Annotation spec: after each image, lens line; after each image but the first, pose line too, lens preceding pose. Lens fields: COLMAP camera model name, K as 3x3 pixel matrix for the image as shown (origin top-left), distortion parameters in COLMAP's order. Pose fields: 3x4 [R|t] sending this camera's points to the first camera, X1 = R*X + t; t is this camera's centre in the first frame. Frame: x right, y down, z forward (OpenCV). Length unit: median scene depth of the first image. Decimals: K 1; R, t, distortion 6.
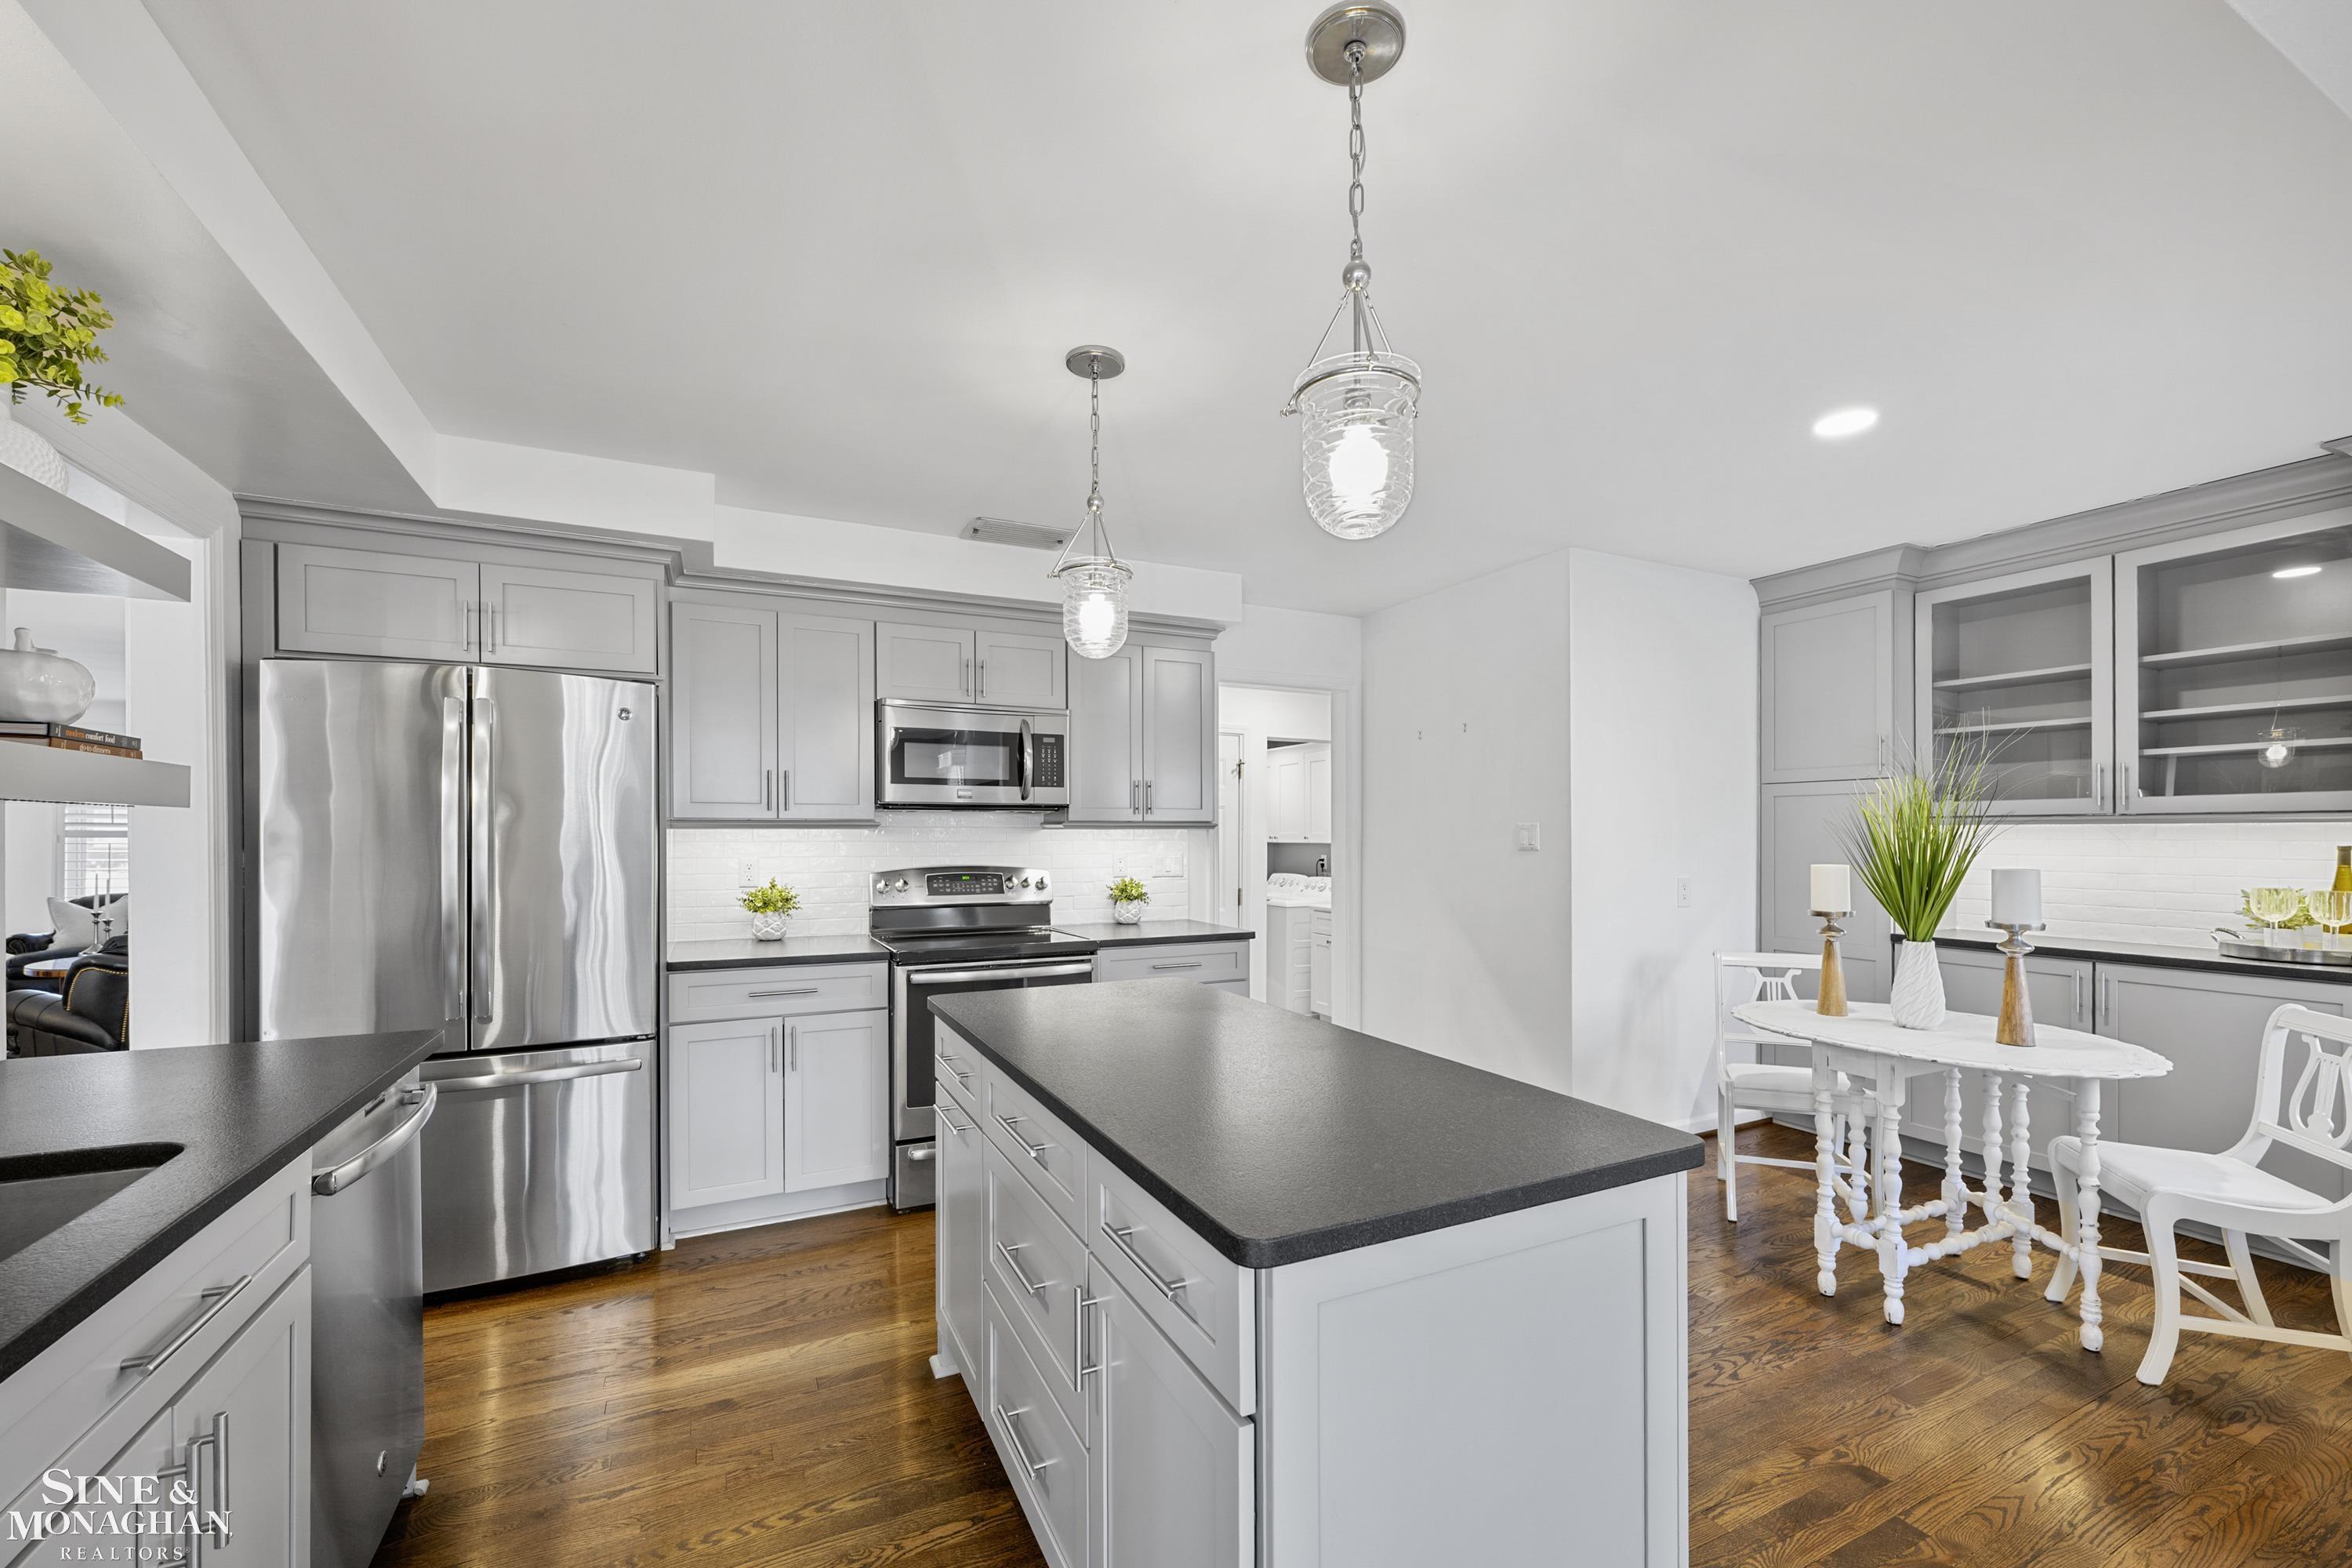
lens RADIAL K [[947.6, 0, 1182.4], [0, 947.6, 842.4], [0, 0, 1]] dist [-0.000930, -0.000062]
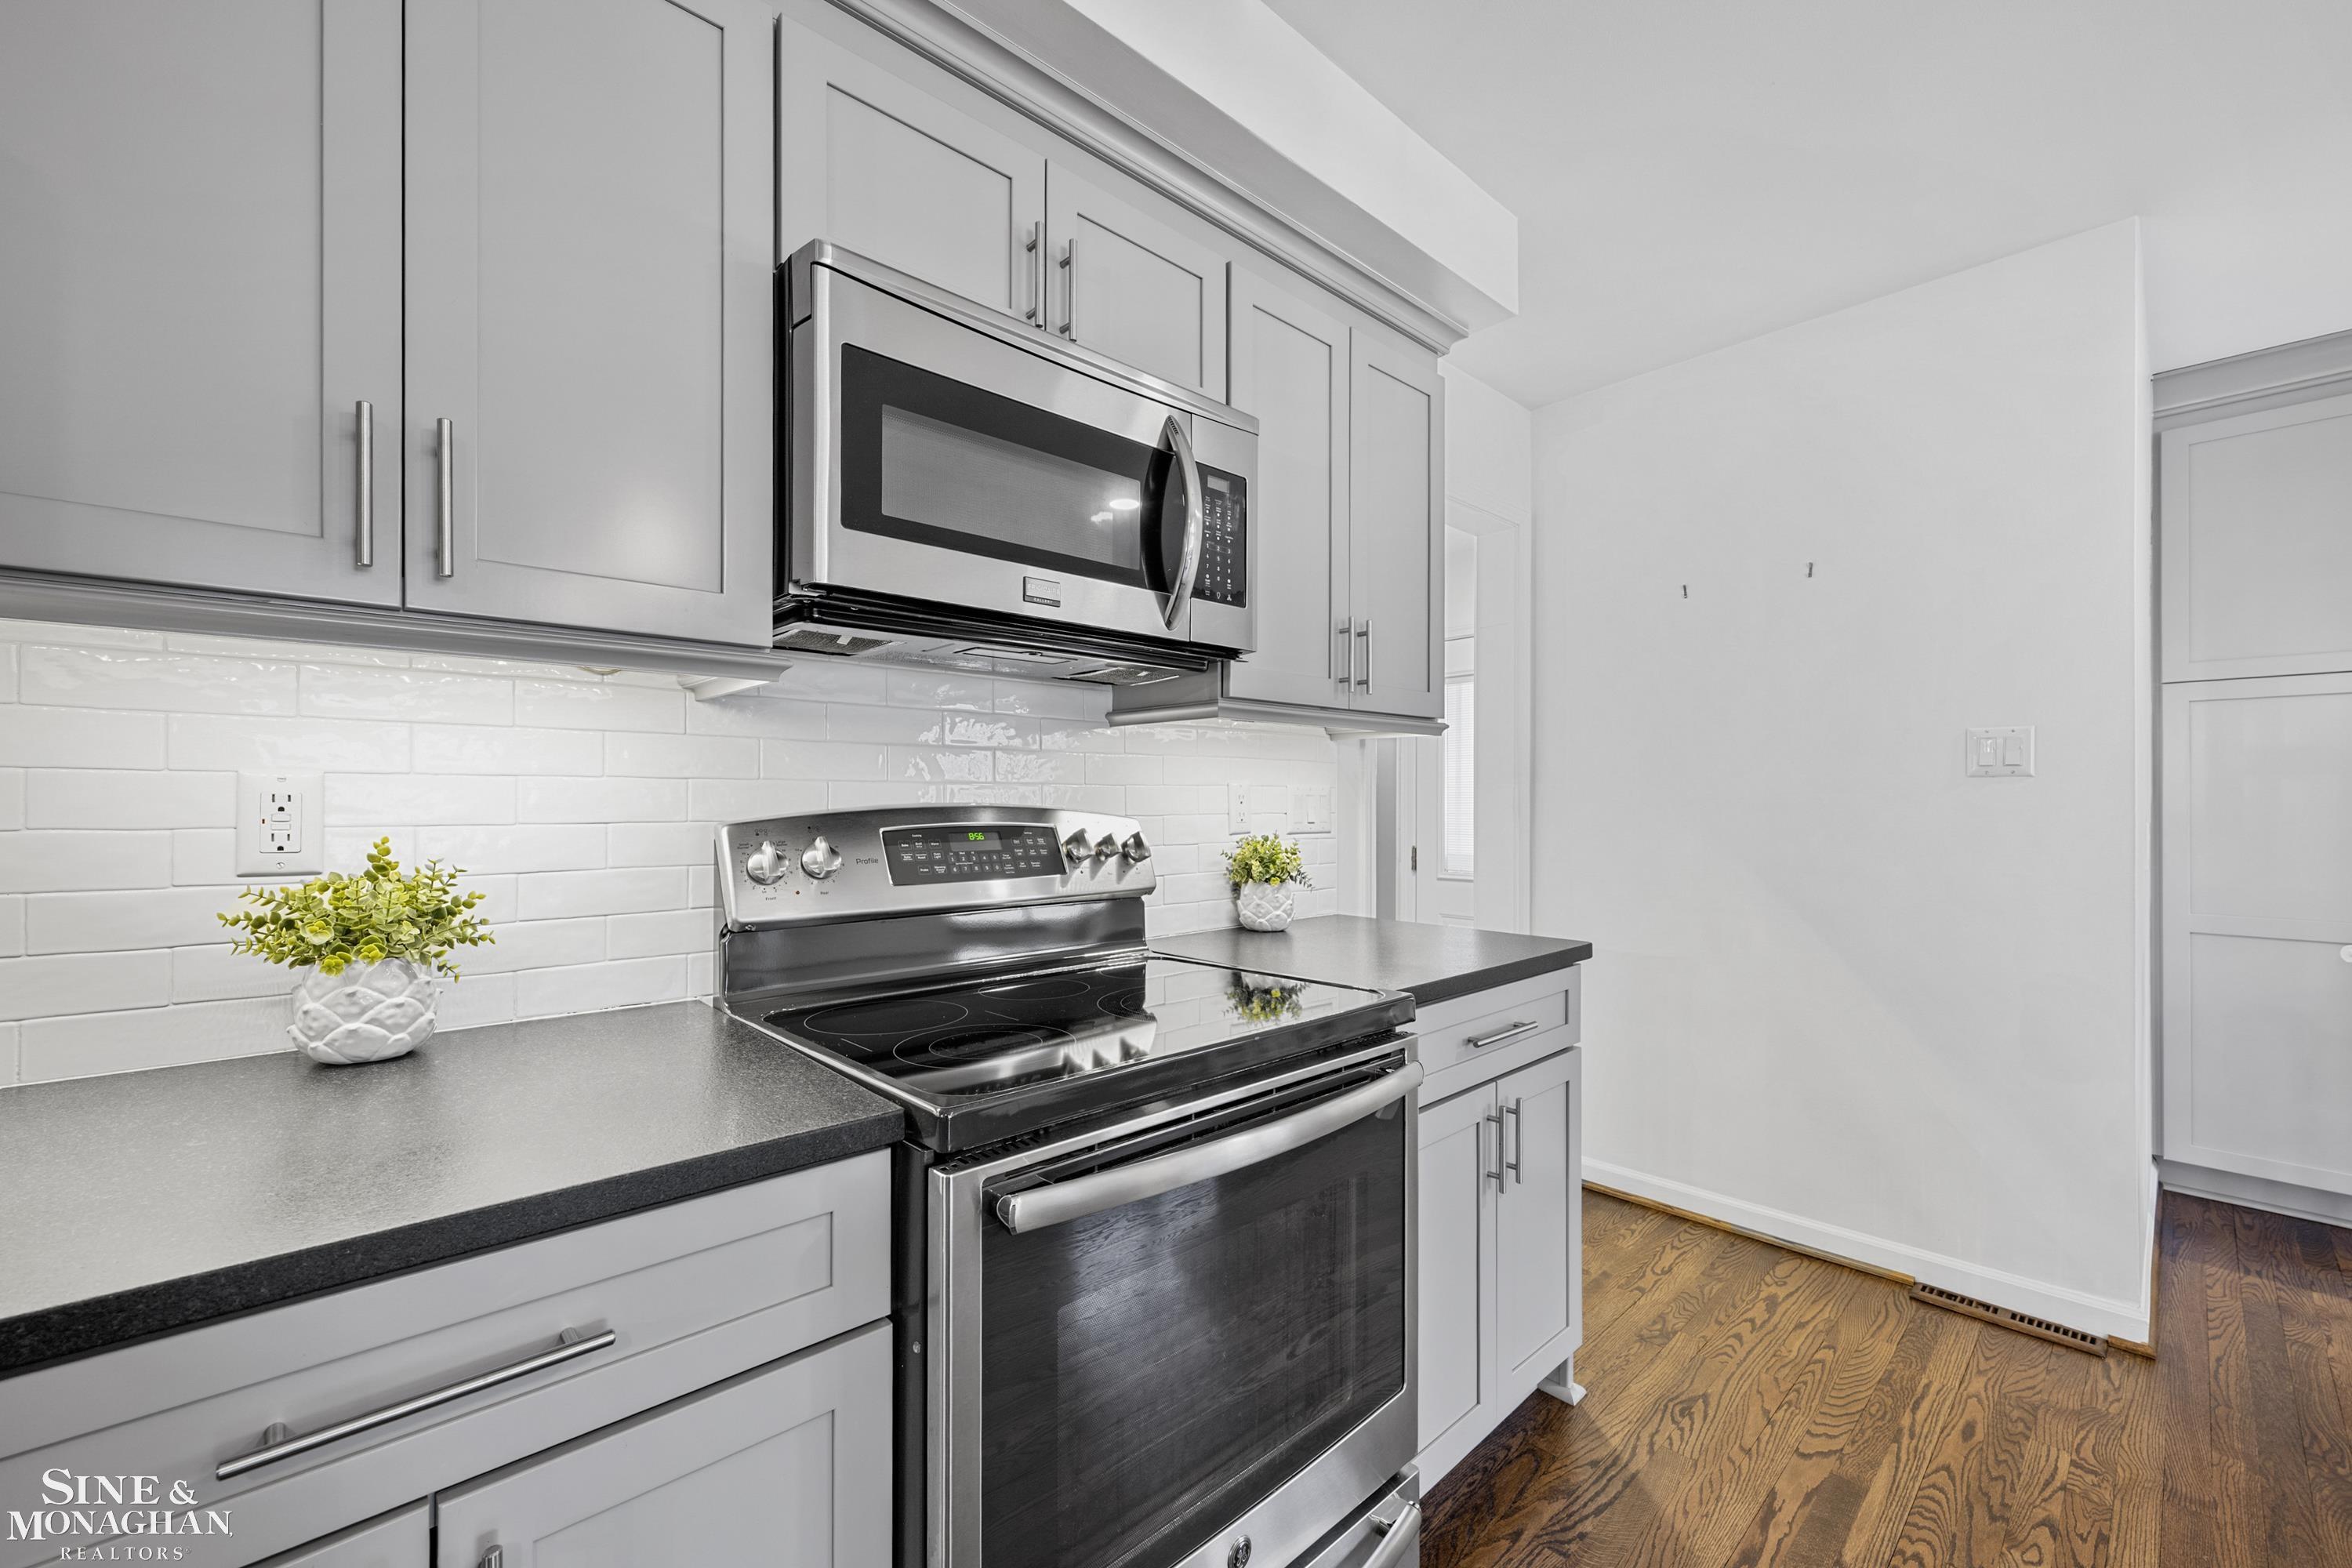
lens RADIAL K [[939.2, 0, 1166.2], [0, 939.2, 798.9], [0, 0, 1]] dist [-0.006071, -0.000244]
pose [[0.960498, 0.000966, 0.278285, -0.272389], [0.002035, 0.999943, -0.010495, 0.027346], [-0.278279, 0.010647, 0.960441, 0.637862]]
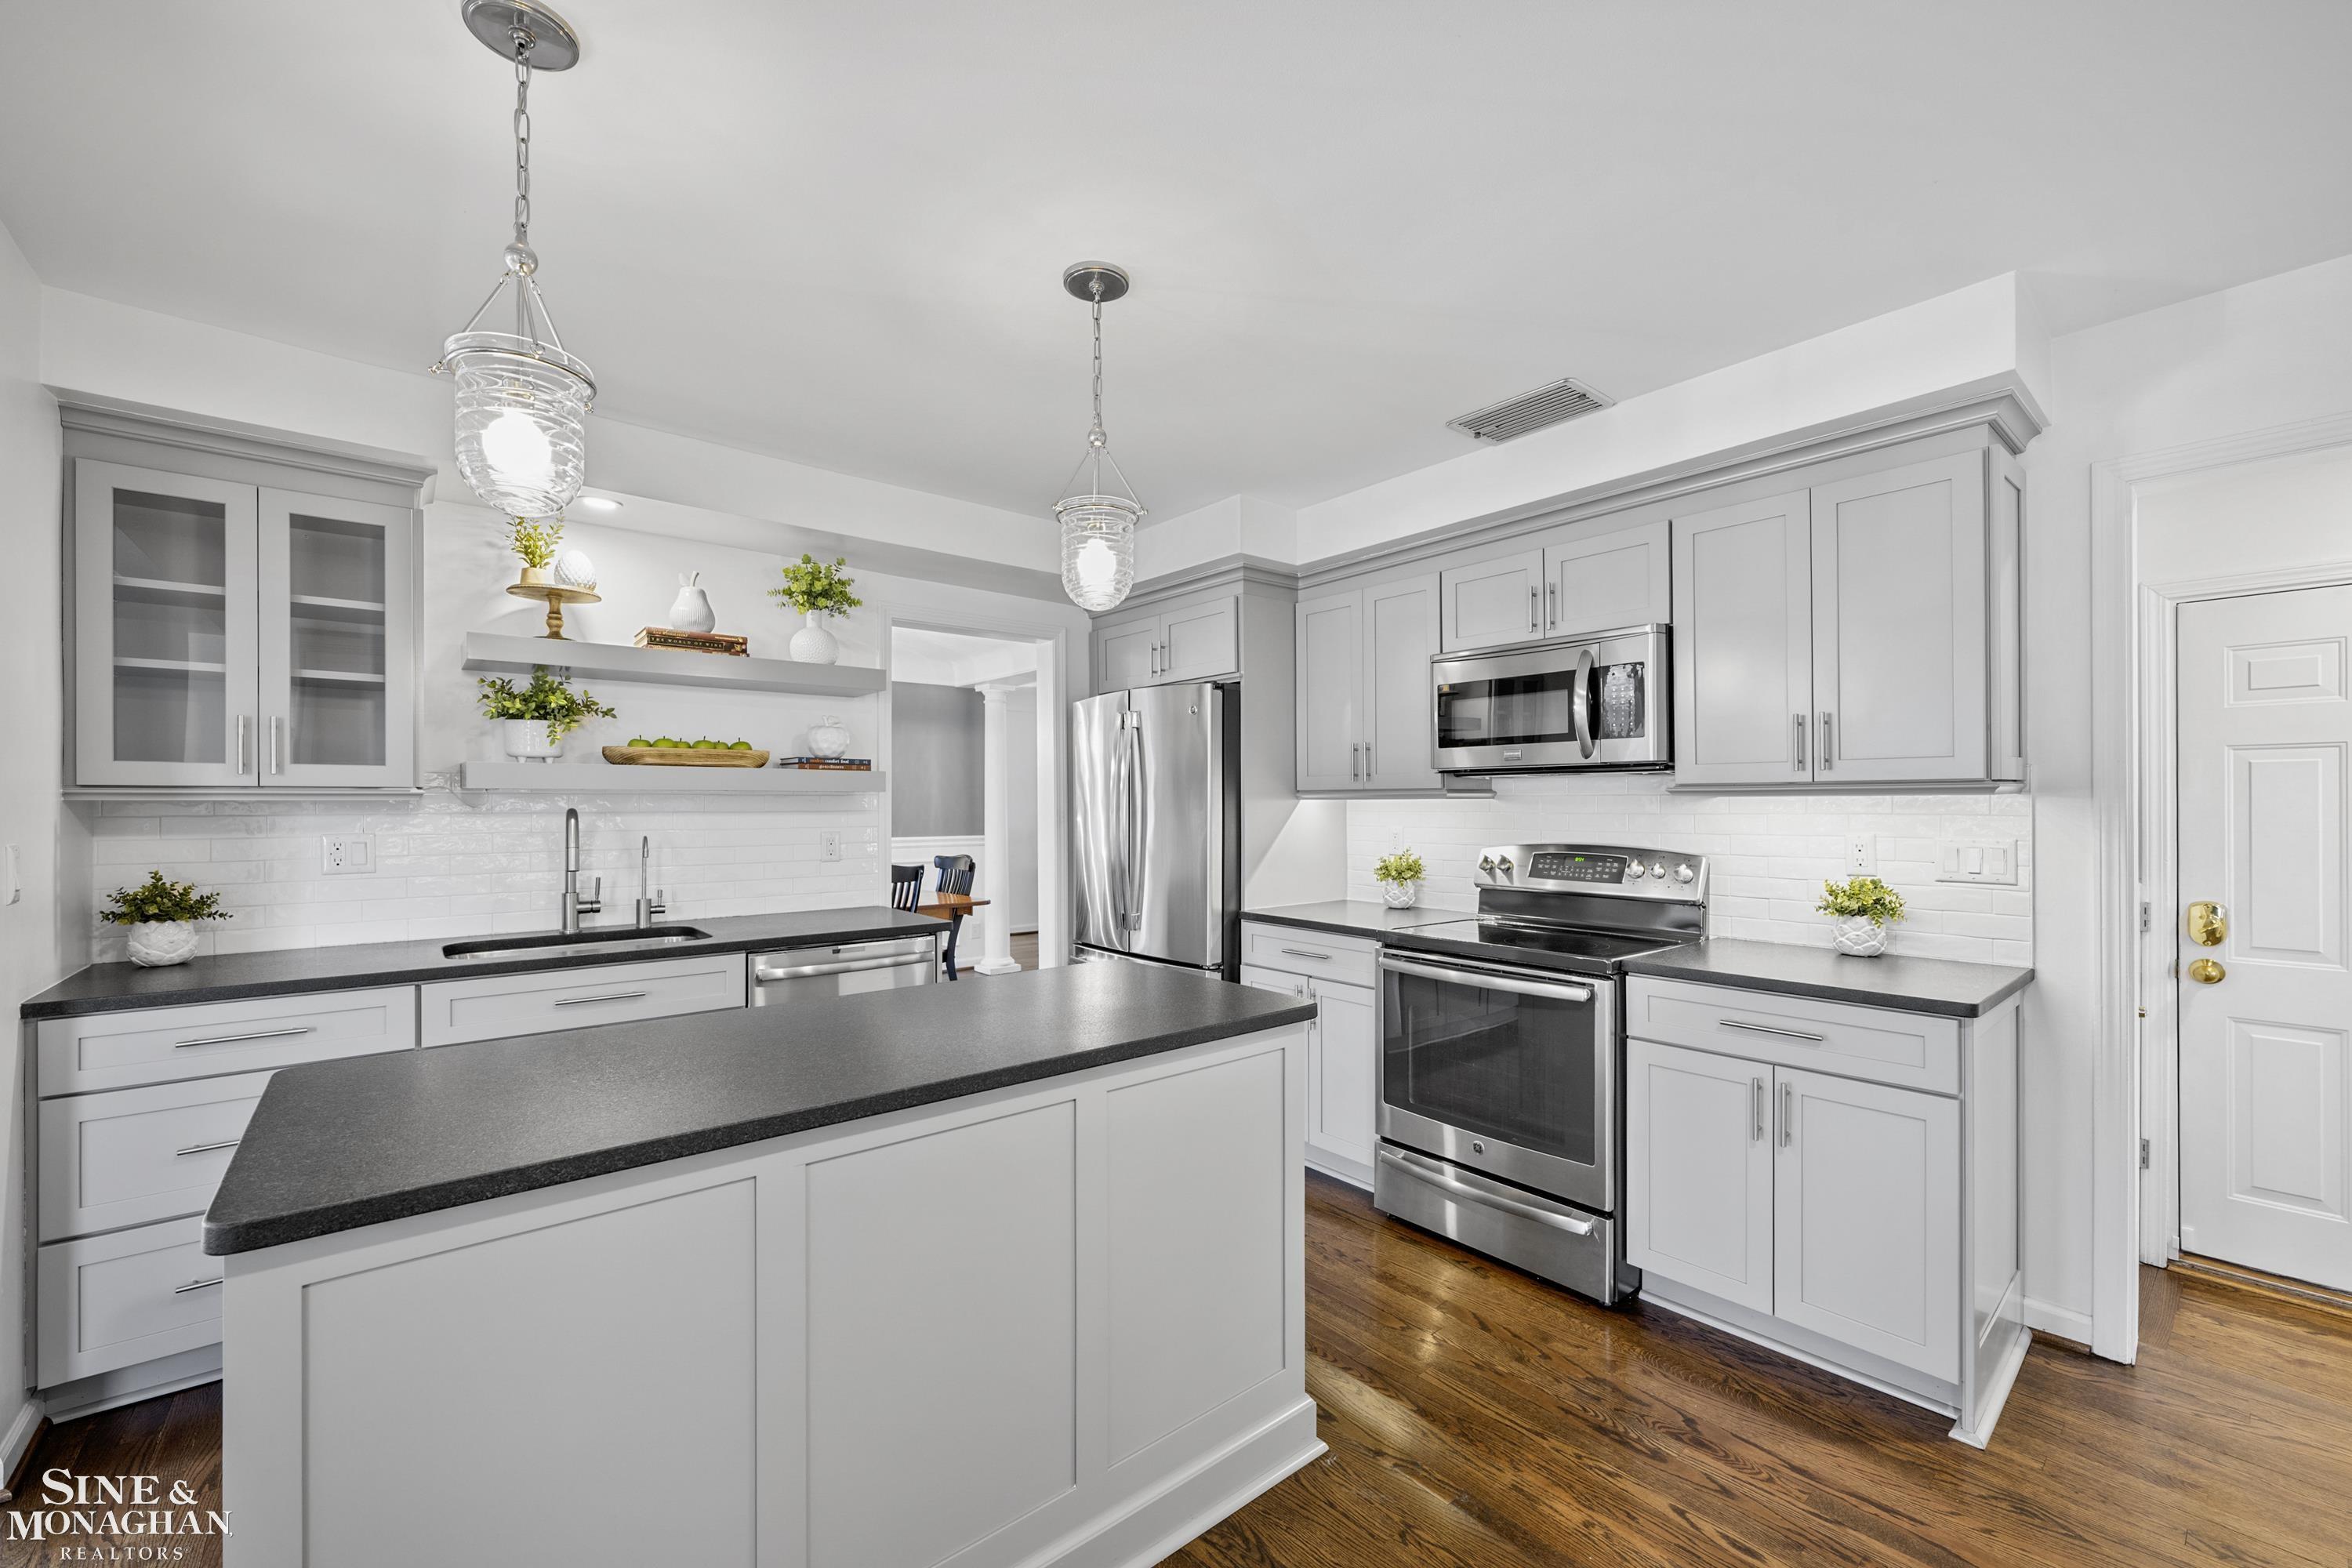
lens RADIAL K [[939.2, 0, 1166.2], [0, 939.2, 798.9], [0, 0, 1]] dist [-0.006071, -0.000244]
pose [[0.235028, -0.000610, -0.971988, 0.467925], [-0.004432, 0.999989, -0.001700, -0.009952], [0.971979, 0.004708, 0.235023, 0.504059]]
